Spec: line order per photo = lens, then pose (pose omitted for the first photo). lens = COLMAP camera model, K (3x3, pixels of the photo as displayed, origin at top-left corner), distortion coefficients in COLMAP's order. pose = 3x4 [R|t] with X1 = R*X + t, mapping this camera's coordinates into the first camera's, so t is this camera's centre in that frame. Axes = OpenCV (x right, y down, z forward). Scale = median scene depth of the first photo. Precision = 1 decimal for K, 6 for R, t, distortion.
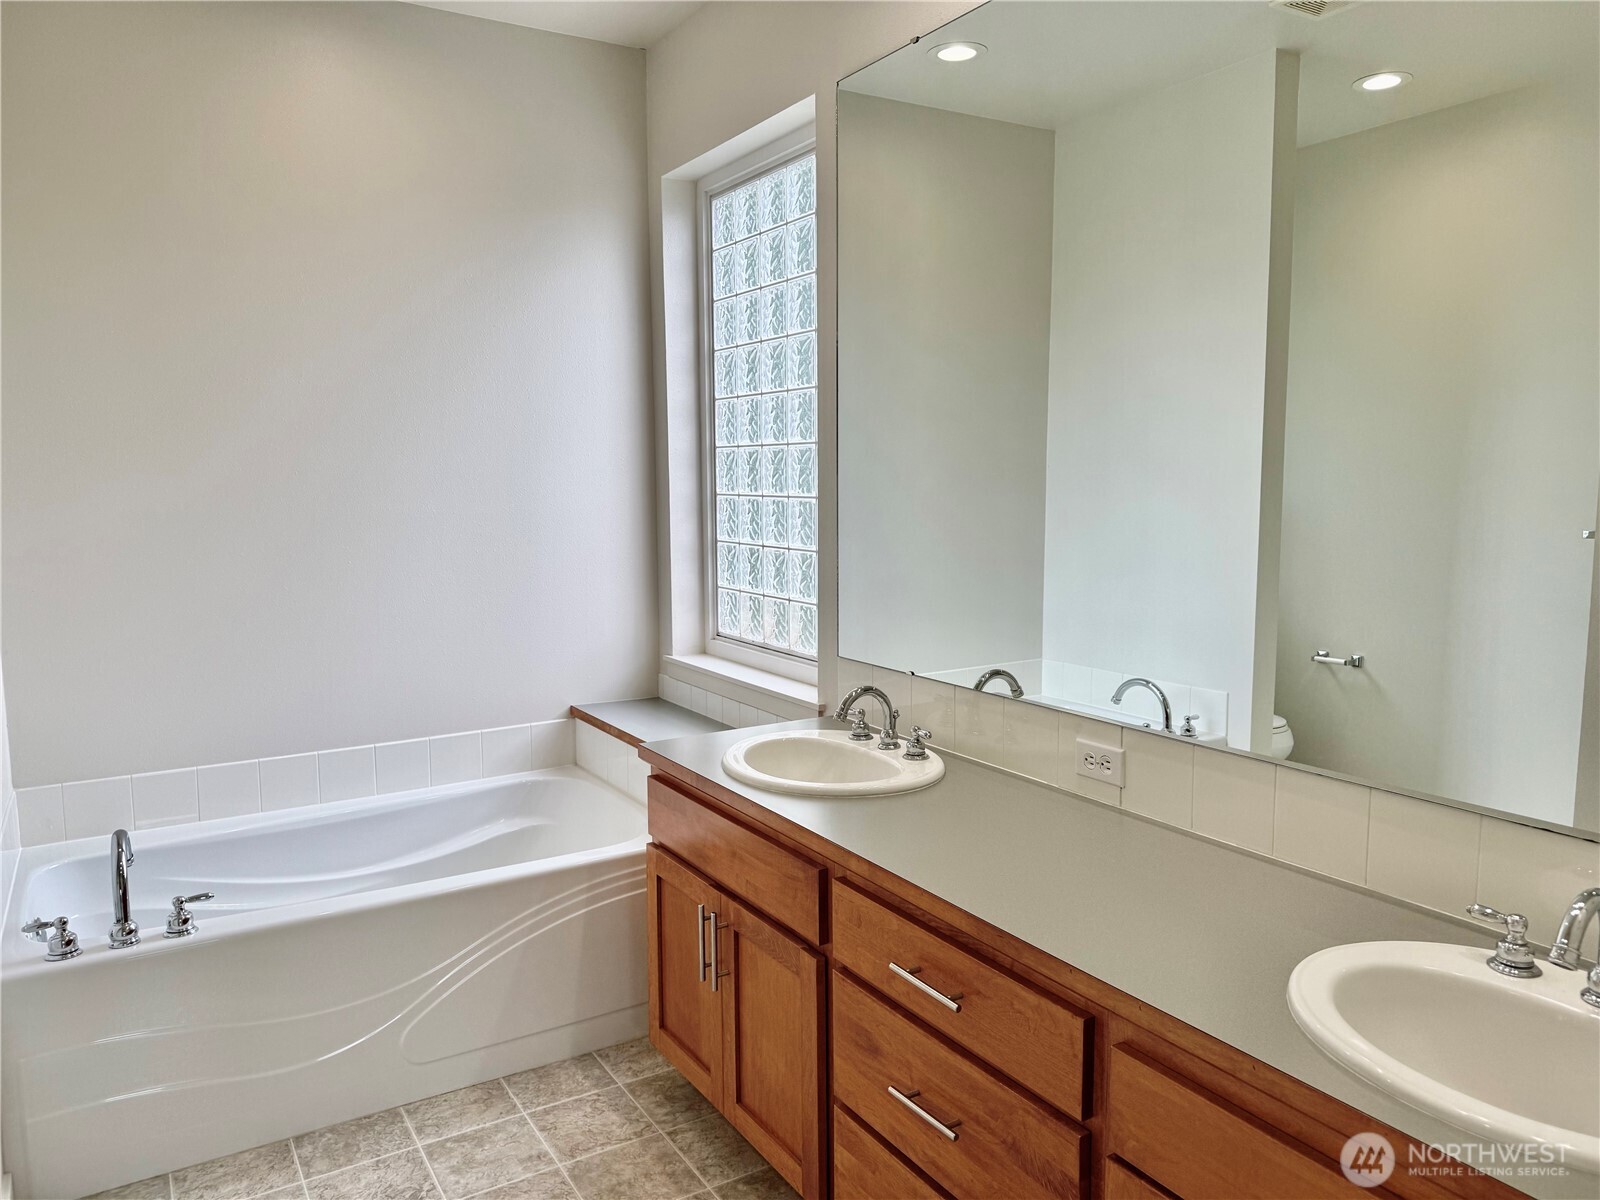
lens RADIAL K [[1119.5, 0, 800.0], [0, 1119.5, 600.0], [0, 0, 1]] dist [-0.021840, -0.006095]
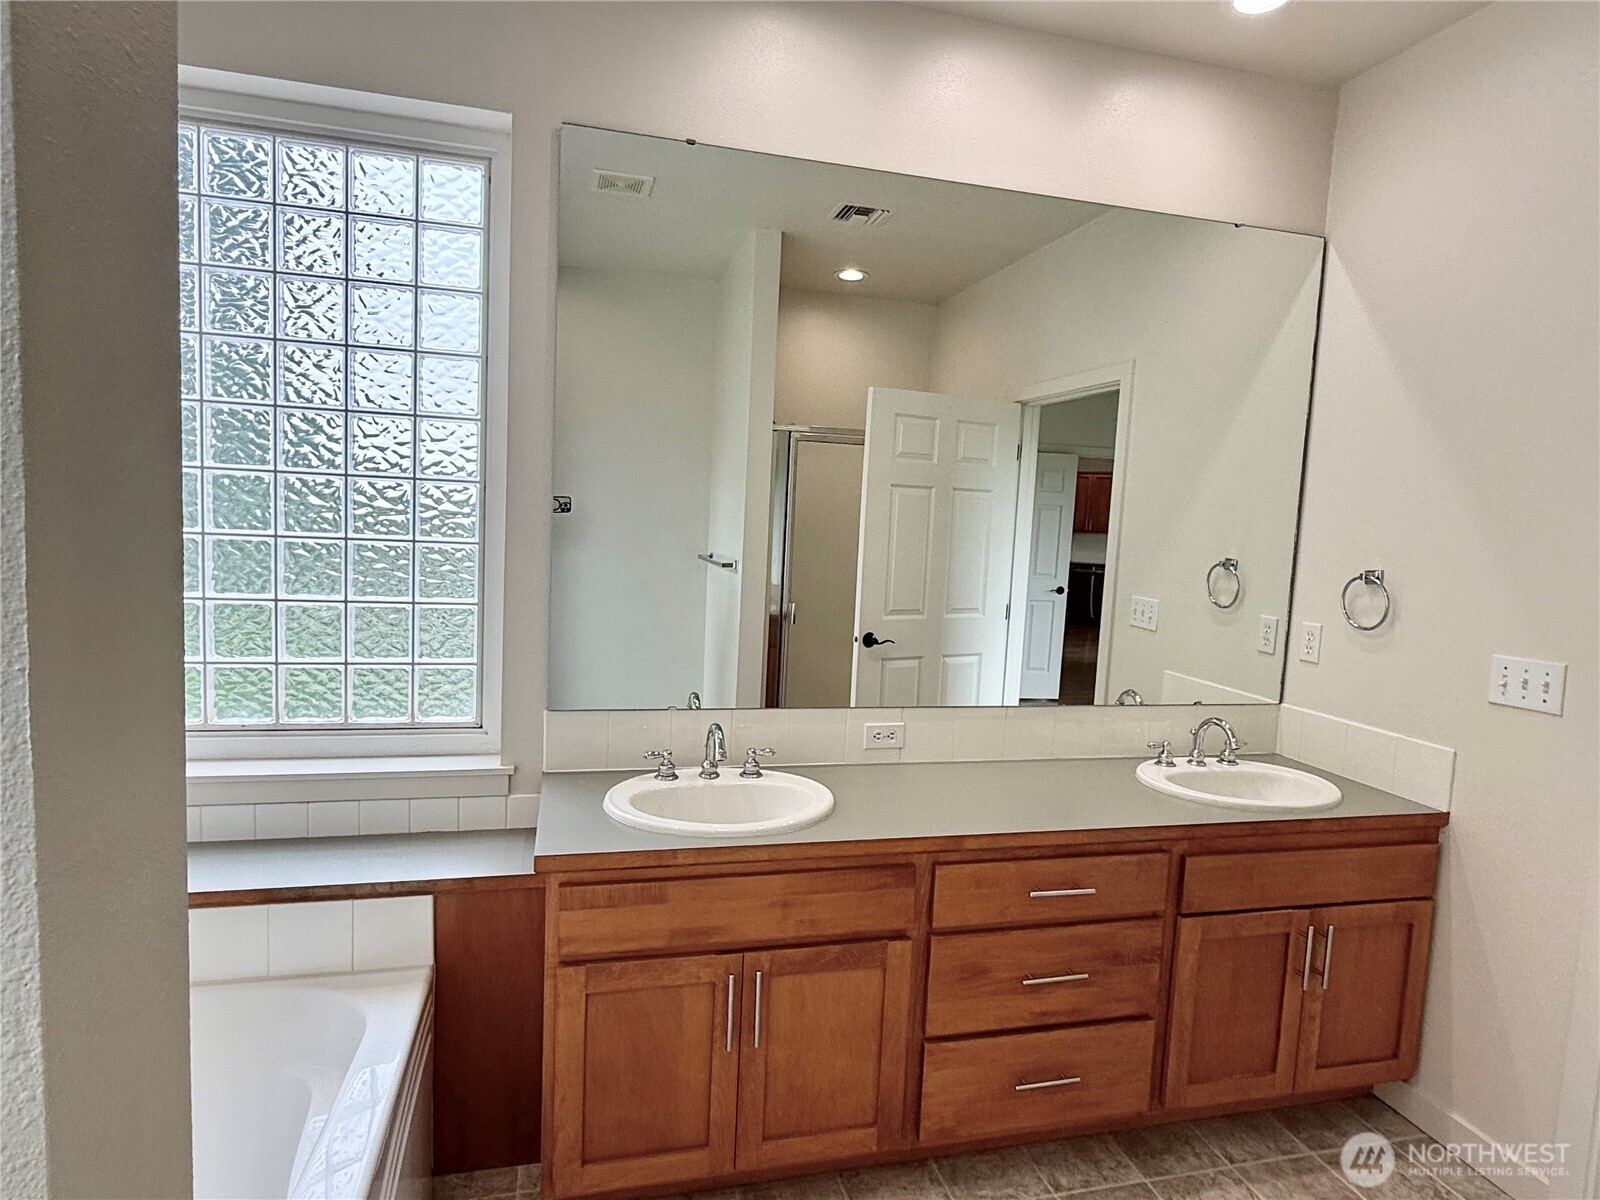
lens RADIAL K [[893.0, 0, 800.0], [0, 893.0, 600.0], [0, 0, 1]] dist [-0.022744, 0.000701]
pose [[0.311700, -0.078449, 0.946936, -0.915217], [0.066014, 0.995966, 0.060781, -0.116585], [-0.947885, 0.043566, 0.315621, 0.789468]]
